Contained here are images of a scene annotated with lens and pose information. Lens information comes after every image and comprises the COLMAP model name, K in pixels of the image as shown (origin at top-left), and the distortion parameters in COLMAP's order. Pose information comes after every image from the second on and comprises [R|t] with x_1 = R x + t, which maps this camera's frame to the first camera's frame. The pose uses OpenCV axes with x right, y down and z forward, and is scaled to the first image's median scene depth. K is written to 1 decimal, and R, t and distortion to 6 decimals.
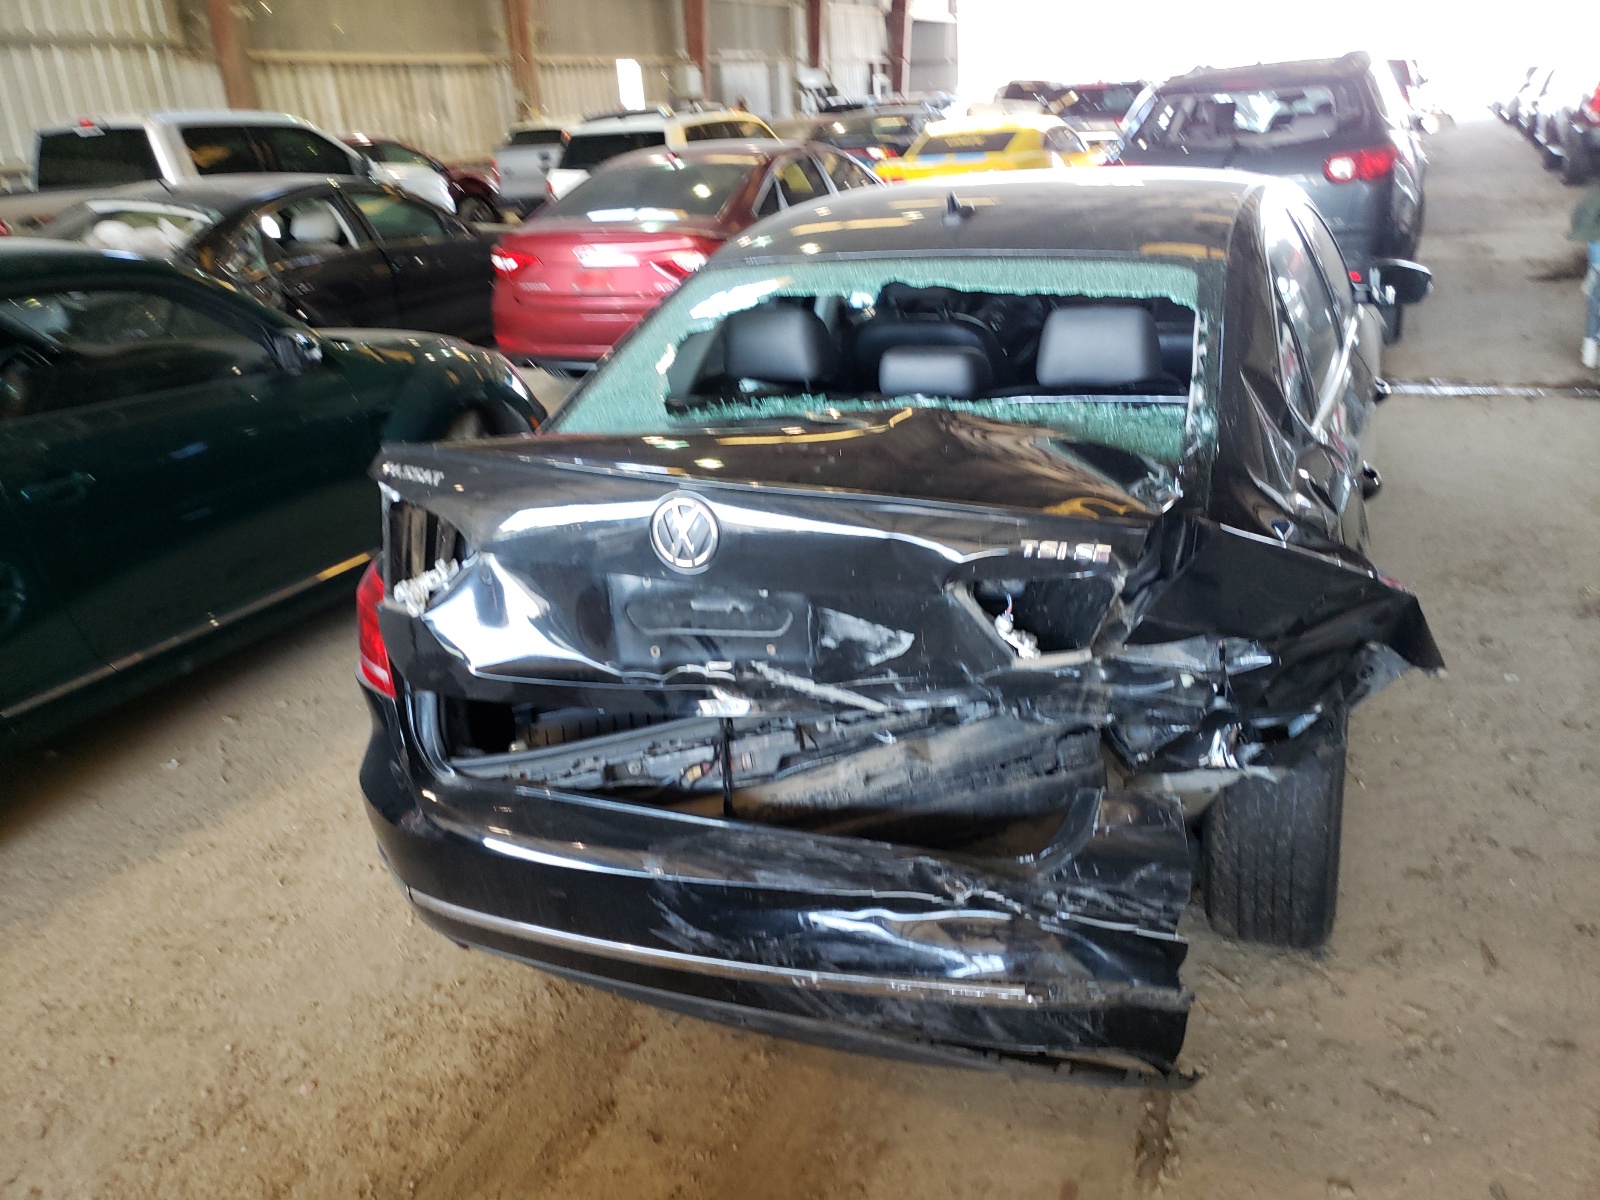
lens RADIAL K [[1224.3, 0, 799.7], [0, 1224.3, 606.3], [0, 0, 1]] dist [0.013691, -0.011420]
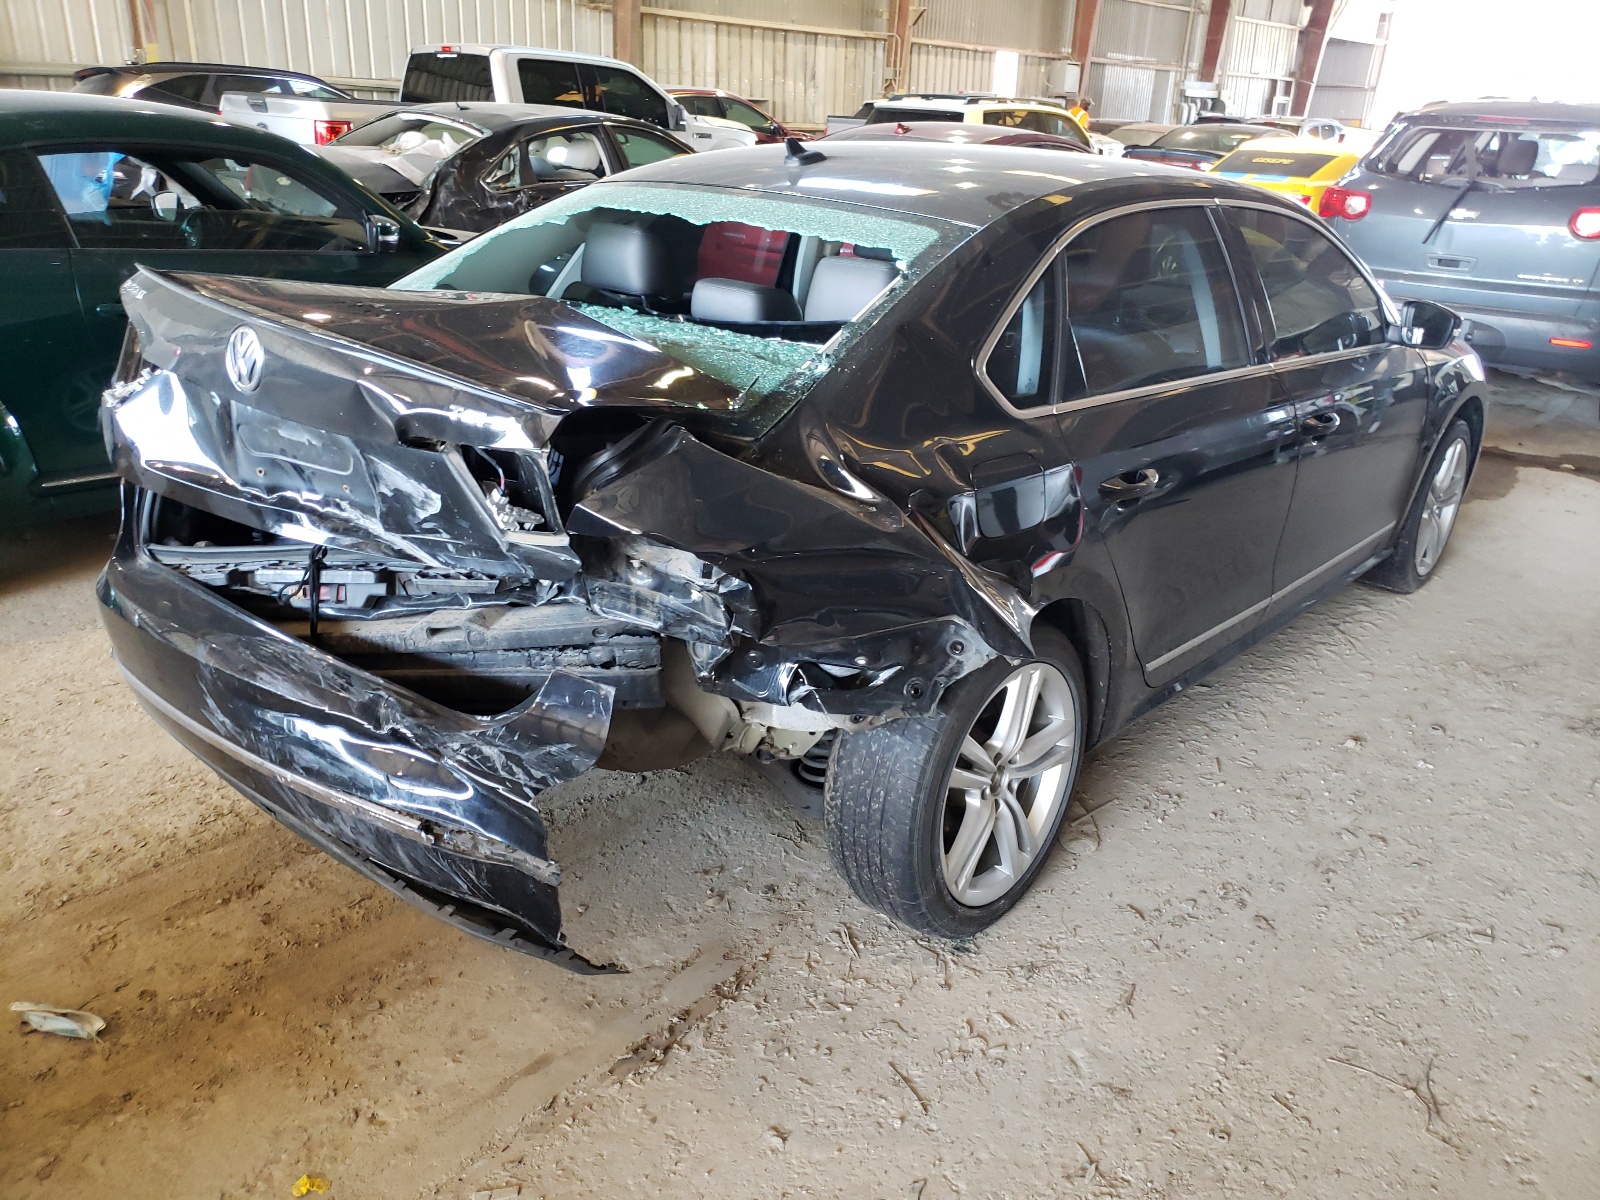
lens RADIAL K [[1224.3, 0, 809.9], [0, 1224.3, 589.3], [0, 0, 1]] dist [0.013691, -0.011420]
pose [[0.948961, 0.206146, -0.238700, 0.623164], [-0.207795, 0.977997, 0.018520, 0.015700], [0.237265, 0.032026, 0.970917, 0.023727]]
